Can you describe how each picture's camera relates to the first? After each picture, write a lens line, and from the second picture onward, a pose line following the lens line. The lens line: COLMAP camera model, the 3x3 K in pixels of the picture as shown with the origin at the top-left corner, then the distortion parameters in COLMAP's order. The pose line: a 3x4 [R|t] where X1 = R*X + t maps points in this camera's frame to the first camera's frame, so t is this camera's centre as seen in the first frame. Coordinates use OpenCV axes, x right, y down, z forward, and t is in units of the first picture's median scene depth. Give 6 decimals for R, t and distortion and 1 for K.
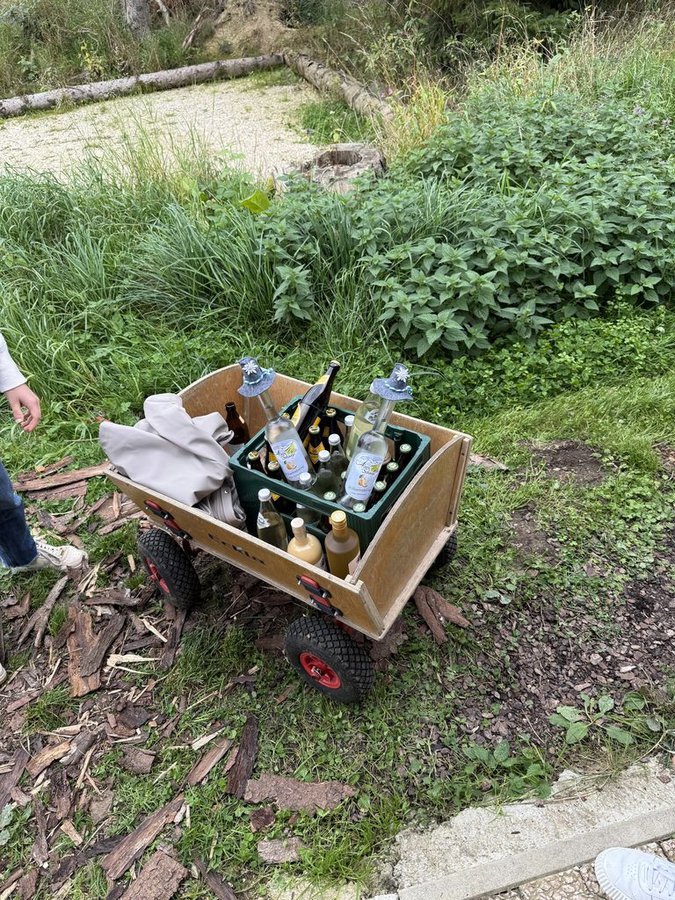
lens RADIAL K [[642.6, 0, 334.1], [0, 642.6, 446.7], [0, 0, 1]] dist [-0.016919, -0.005571]
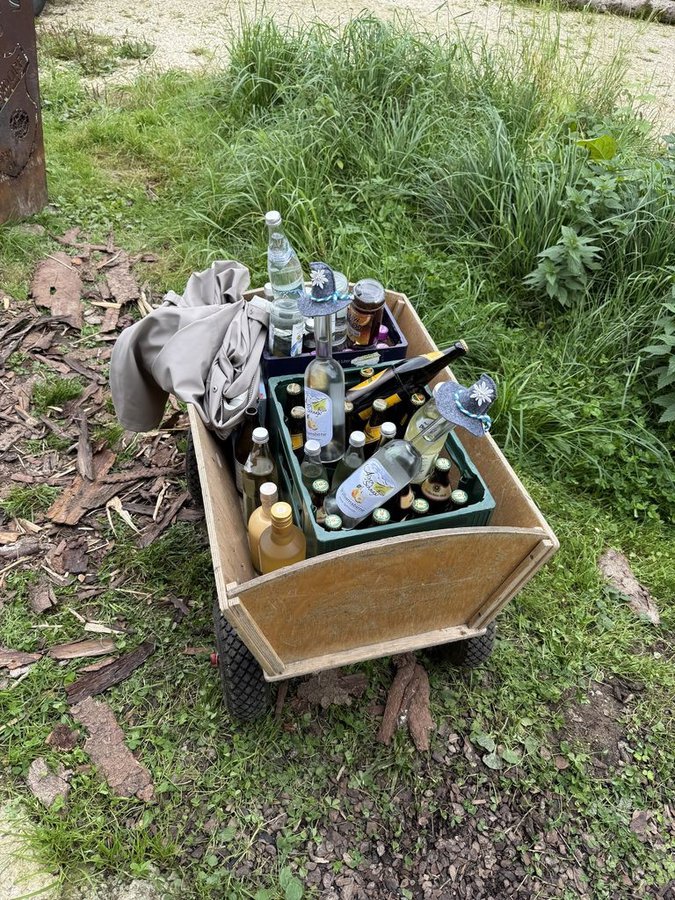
lens RADIAL K [[642.6, 0, 337.3], [0, 642.6, 456.1], [0, 0, 1]] dist [-0.016919, -0.005571]
pose [[0.736191, 0.567903, -0.368115, 0.230713], [-0.530131, 0.822020, 0.207952, -0.100462], [0.420694, 0.042057, 0.906227, 0.309280]]
